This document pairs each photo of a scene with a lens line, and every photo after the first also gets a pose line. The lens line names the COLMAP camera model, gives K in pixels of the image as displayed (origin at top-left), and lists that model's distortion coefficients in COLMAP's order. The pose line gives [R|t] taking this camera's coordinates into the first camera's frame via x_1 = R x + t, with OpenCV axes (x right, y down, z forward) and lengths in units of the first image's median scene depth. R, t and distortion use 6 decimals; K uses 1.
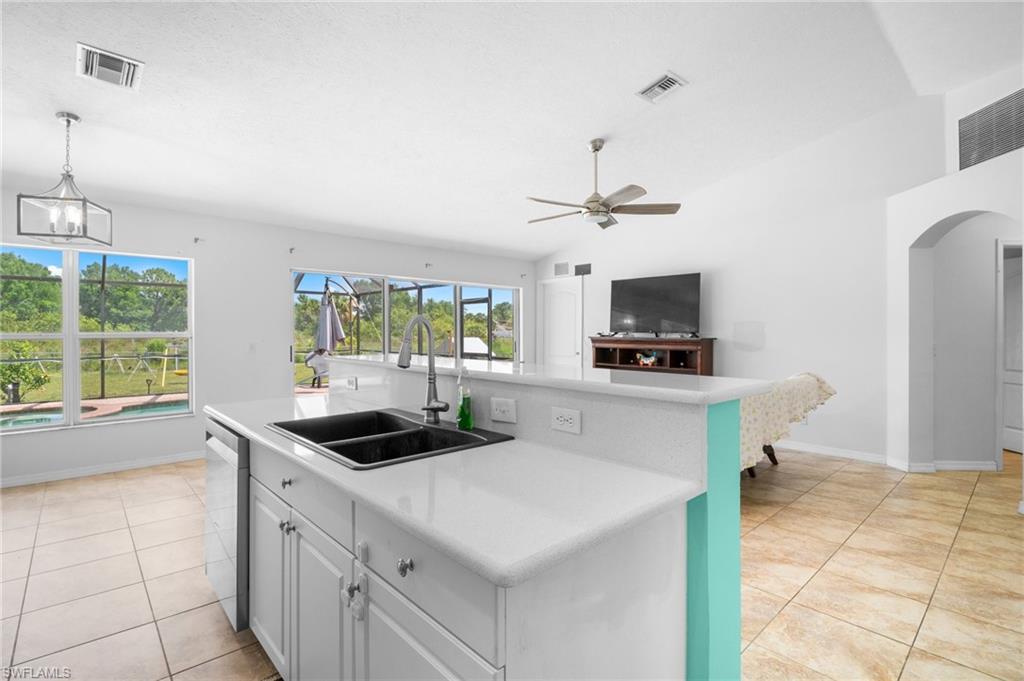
lens RADIAL K [[474.5, 0, 514.8], [0, 474.5, 332.4], [0, 0, 1]] dist [-0.002121, -0.005771]
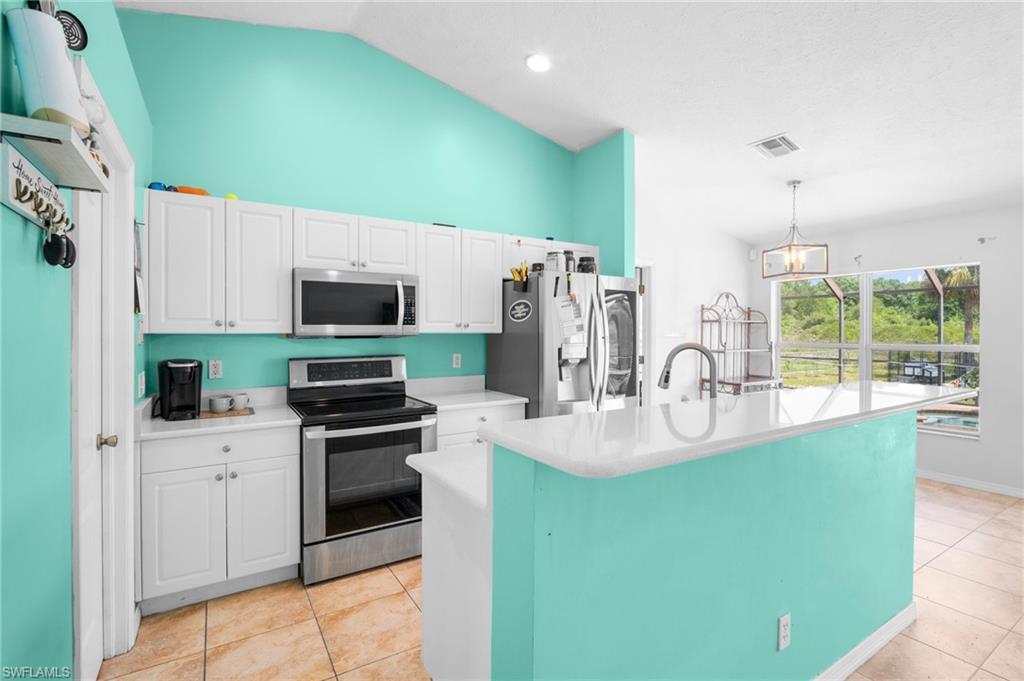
lens RADIAL K [[474.5, 0, 506.1], [0, 474.5, 332.8], [0, 0, 1]] dist [-0.002121, -0.005771]
pose [[-0.185290, 0.001305, -0.982683, 0.302580], [-0.003498, 0.999992, 0.001987, -0.019155], [0.982678, 0.003806, -0.185283, 0.255660]]
